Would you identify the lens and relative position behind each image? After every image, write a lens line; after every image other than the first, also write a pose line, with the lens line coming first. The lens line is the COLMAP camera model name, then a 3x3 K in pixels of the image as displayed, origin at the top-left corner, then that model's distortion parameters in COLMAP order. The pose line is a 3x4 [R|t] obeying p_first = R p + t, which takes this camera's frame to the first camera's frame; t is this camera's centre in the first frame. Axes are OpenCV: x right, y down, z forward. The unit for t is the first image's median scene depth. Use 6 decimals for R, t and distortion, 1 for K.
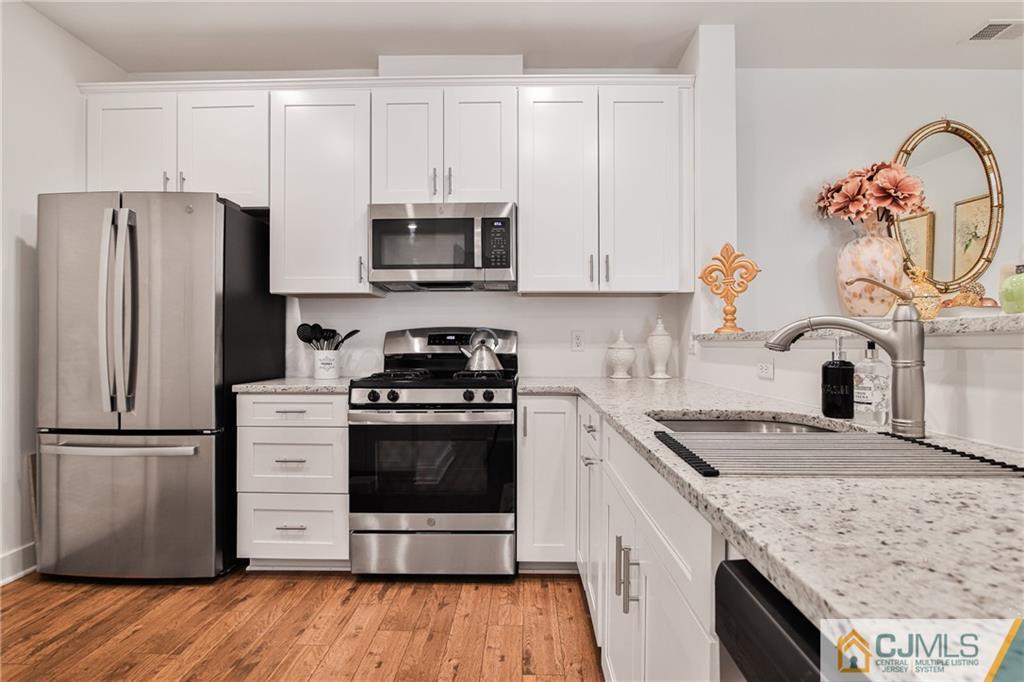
lens RADIAL K [[519.4, 0, 517.6], [0, 519.4, 336.5], [0, 0, 1]] dist [-0.016145, -0.000714]
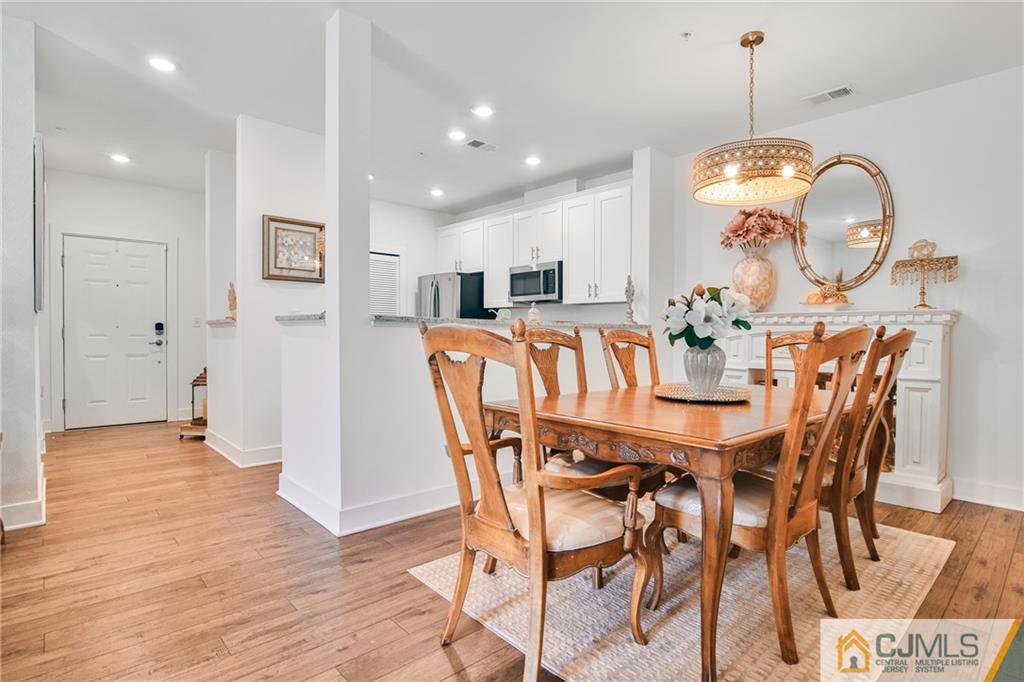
lens RADIAL K [[519.4, 0, 523.2], [0, 519.4, 341.9], [0, 0, 1]] dist [-0.016145, -0.000714]
pose [[0.693635, 0.019945, -0.720051, 1.387289], [-0.000105, 0.999619, 0.027587, 0.007126], [0.720327, -0.019060, 0.693373, -0.539570]]
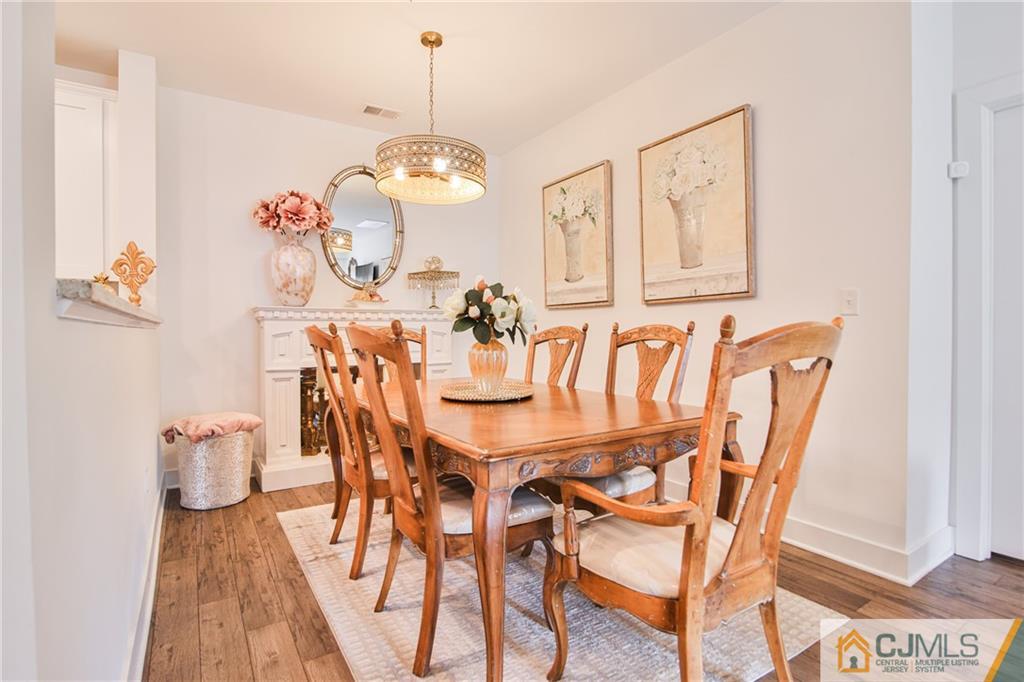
lens RADIAL K [[519.4, 0, 521.4], [0, 519.4, 336.2], [0, 0, 1]] dist [-0.016145, -0.000714]
pose [[0.820202, -0.009873, 0.571989, 0.427203], [-0.003521, 0.999745, 0.022306, 0.008285], [-0.572063, -0.020310, 0.819958, -0.462805]]
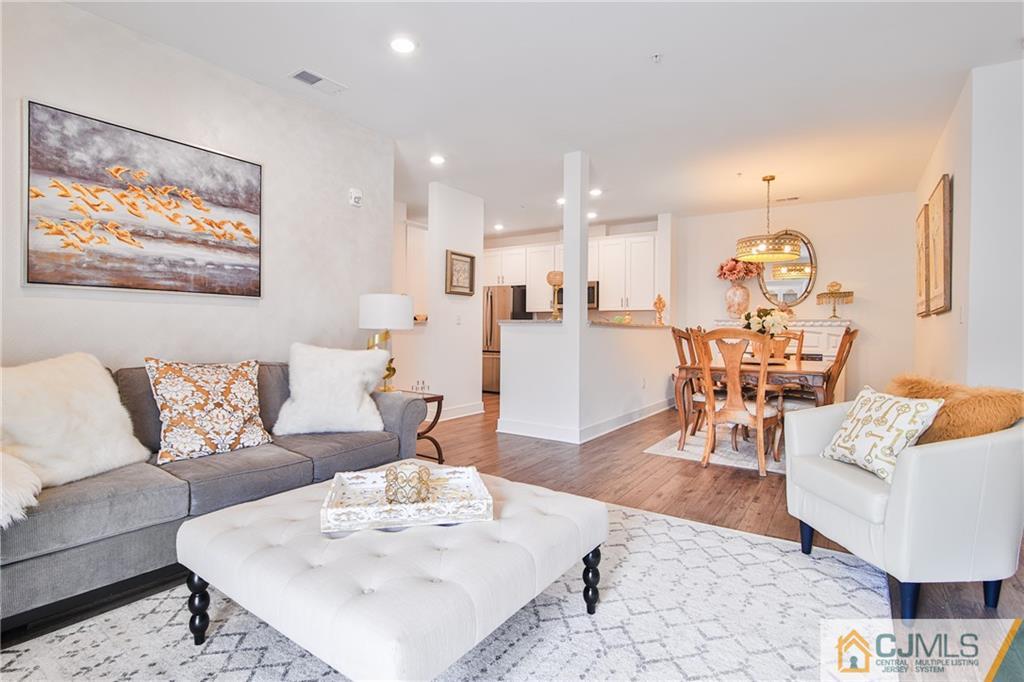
lens RADIAL K [[519.4, 0, 504.9], [0, 519.4, 336.1], [0, 0, 1]] dist [-0.016145, -0.000714]
pose [[0.840622, 0.014473, -0.541428, 1.167079], [-0.003768, 0.999775, 0.020876, -0.001458], [0.541608, -0.015508, 0.840488, -1.793482]]
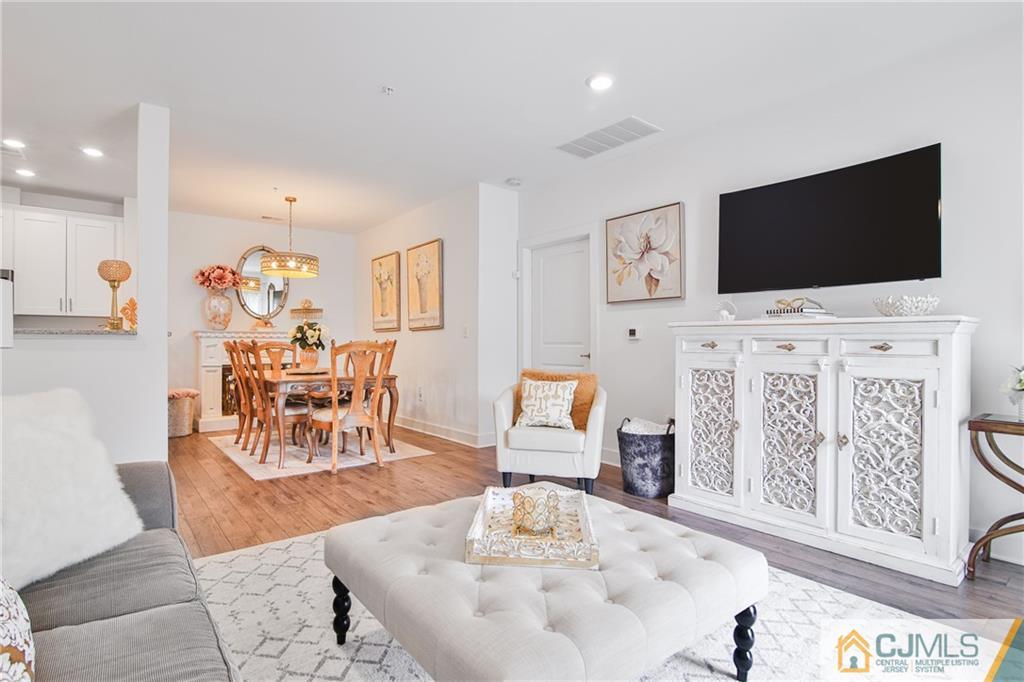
lens RADIAL K [[519.4, 0, 511.7], [0, 519.4, 340.5], [0, 0, 1]] dist [-0.016145, -0.000714]
pose [[0.759389, 0.002627, 0.650631, 0.179357], [-0.006086, 0.999977, 0.003066, -0.004887], [-0.650608, -0.006288, 0.759388, -1.759775]]
